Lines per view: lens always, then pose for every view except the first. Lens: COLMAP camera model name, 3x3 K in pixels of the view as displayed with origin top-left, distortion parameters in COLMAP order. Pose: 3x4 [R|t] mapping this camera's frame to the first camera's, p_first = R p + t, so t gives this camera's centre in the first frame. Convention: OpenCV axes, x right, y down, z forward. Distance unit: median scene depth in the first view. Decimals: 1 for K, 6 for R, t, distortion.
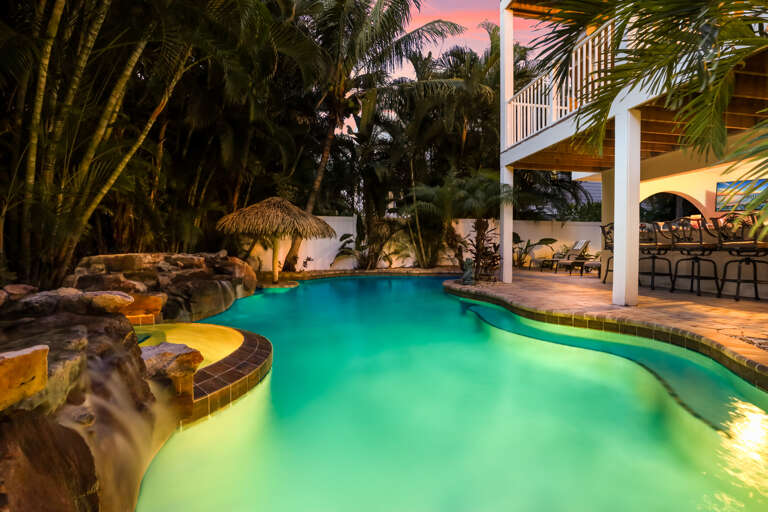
lens RADIAL K [[337.2, 0, 388.6], [0, 337.2, 255.5], [0, 0, 1]] dist [-0.022191, 0.002853]
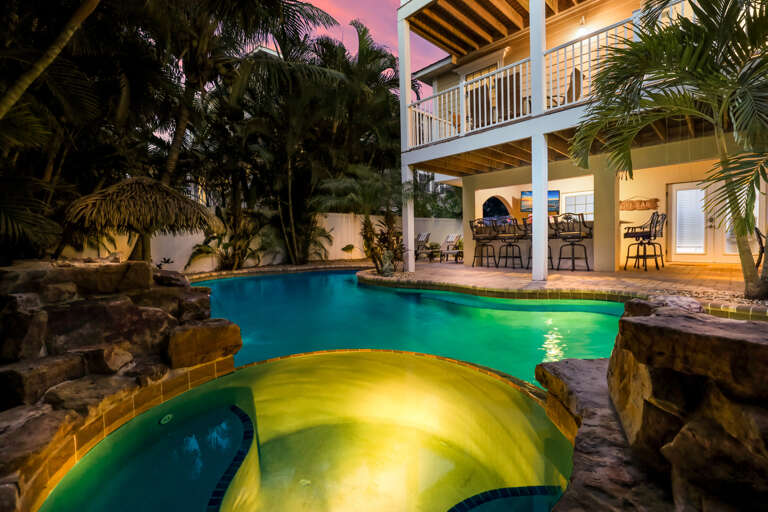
lens RADIAL K [[337.2, 0, 383.3], [0, 337.2, 254.7], [0, 0, 1]] dist [-0.022191, 0.002853]
pose [[0.831898, -0.044813, 0.553117, -0.312962], [0.037187, 0.998995, 0.025008, -0.005653], [-0.553682, -0.000236, 0.832728, 0.123274]]
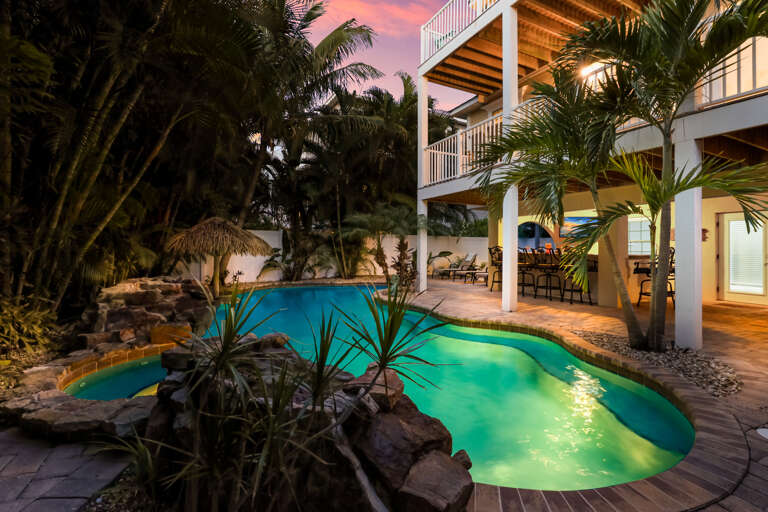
lens RADIAL K [[337.2, 0, 382.8], [0, 337.2, 248.5], [0, 0, 1]] dist [-0.022191, 0.002853]
pose [[0.957848, 0.006774, 0.287195, -0.142262], [0.000317, 0.999696, -0.024640, -0.050645], [-0.287275, 0.023692, 0.957555, -0.148794]]
